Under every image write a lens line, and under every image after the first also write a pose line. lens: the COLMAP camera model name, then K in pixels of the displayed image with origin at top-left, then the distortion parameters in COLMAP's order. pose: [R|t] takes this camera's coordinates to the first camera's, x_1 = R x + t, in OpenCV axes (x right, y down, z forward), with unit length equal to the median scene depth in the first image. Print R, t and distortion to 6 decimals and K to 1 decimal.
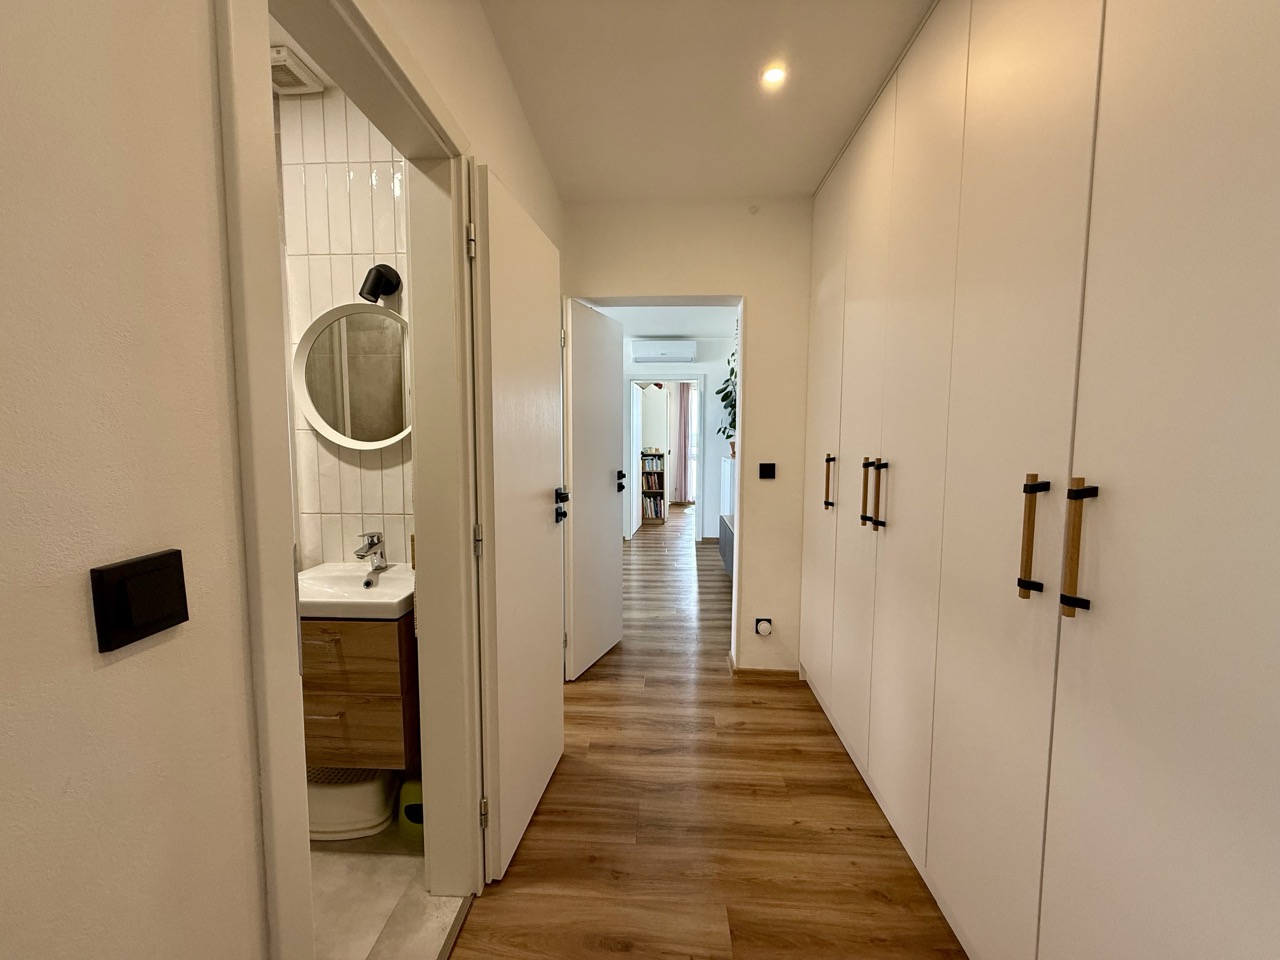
lens RADIAL K [[509.5, 0, 636.5], [0, 509.5, 478.1], [0, 0, 1]] dist [-0.000815, 0.000153]
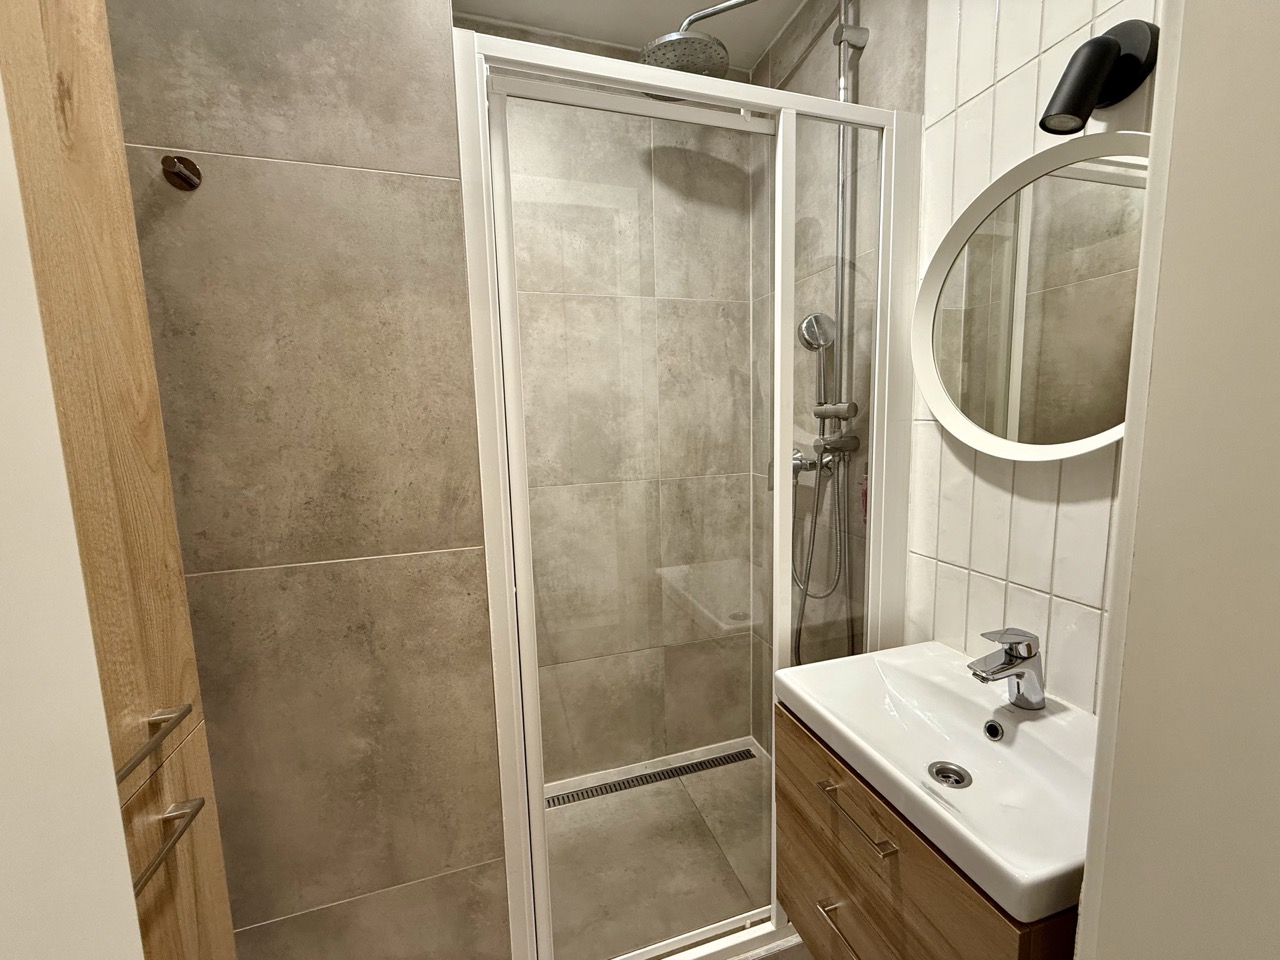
lens RADIAL K [[509.5, 0, 636.5], [0, 509.5, 478.1], [0, 0, 1]] dist [-0.000815, 0.000153]
pose [[0.339651, 0.102054, -0.934998, -0.195848], [-0.045759, 0.994712, 0.091949, -0.068088], [0.939438, 0.011554, 0.342525, 0.478572]]
